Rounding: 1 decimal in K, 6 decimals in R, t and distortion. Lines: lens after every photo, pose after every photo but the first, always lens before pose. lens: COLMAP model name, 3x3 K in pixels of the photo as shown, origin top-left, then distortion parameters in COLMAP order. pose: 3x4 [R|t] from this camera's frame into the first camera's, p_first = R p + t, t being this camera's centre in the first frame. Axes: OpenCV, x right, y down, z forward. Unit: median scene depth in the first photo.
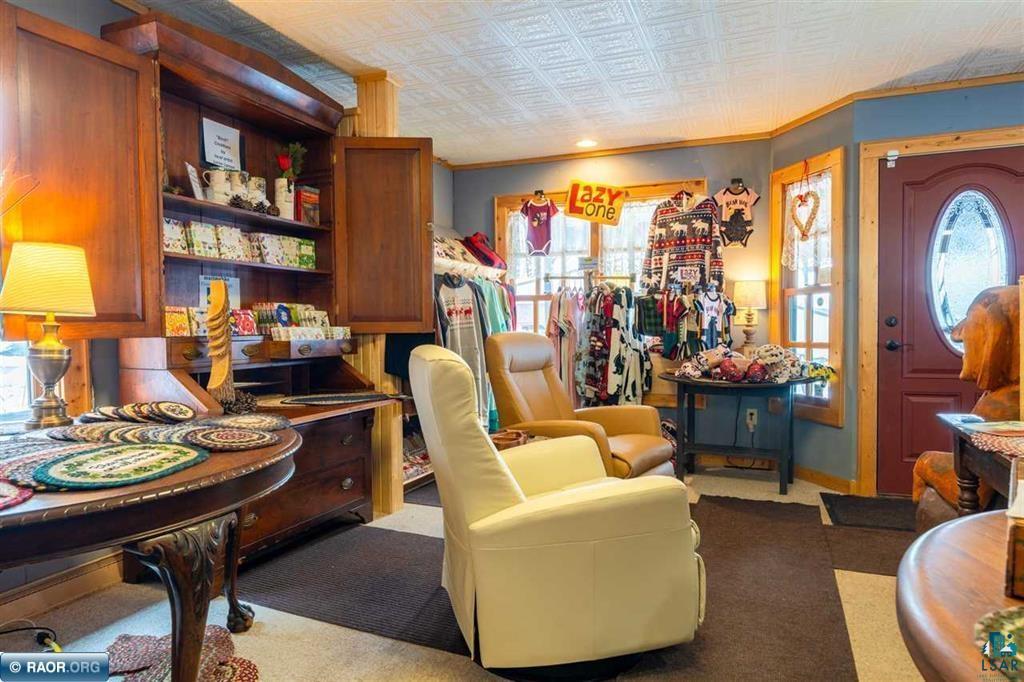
lens RADIAL K [[621.9, 0, 511.7], [0, 621.9, 345.3], [0, 0, 1]] dist [-0.007838, 0.004041]
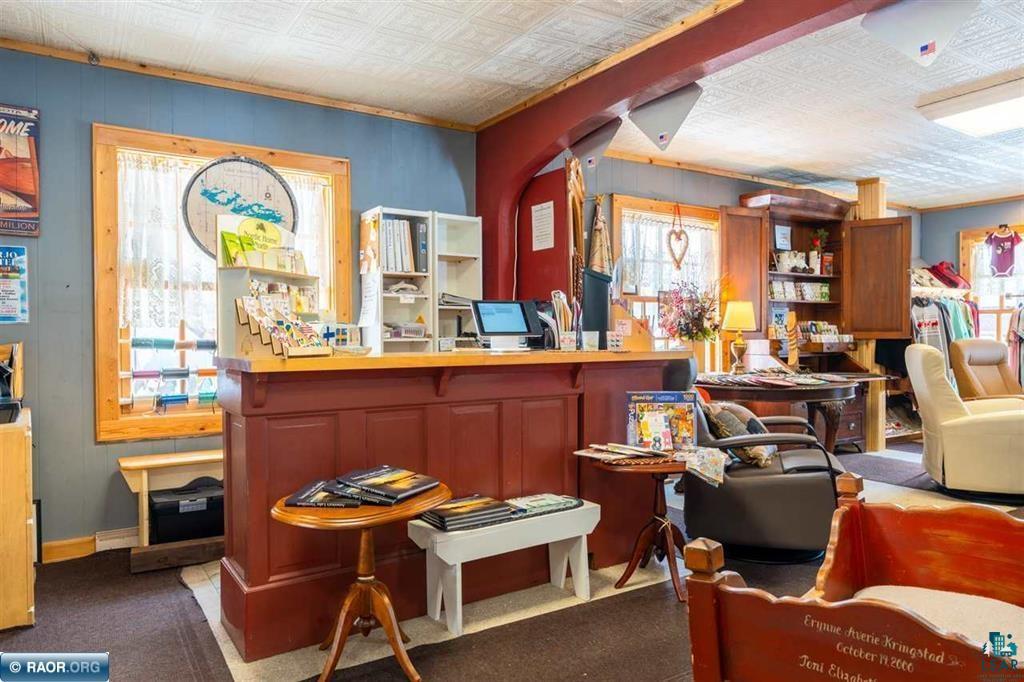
lens RADIAL K [[680.5, 0, 510.9], [0, 680.5, 343.1], [0, 0, 1]] dist [0.016853, -0.007184]
pose [[0.819005, 0.011064, -0.573680, 0.039878], [-0.019581, 0.999771, -0.008672, 0.025930], [0.573453, 0.018336, 0.819033, -1.010390]]
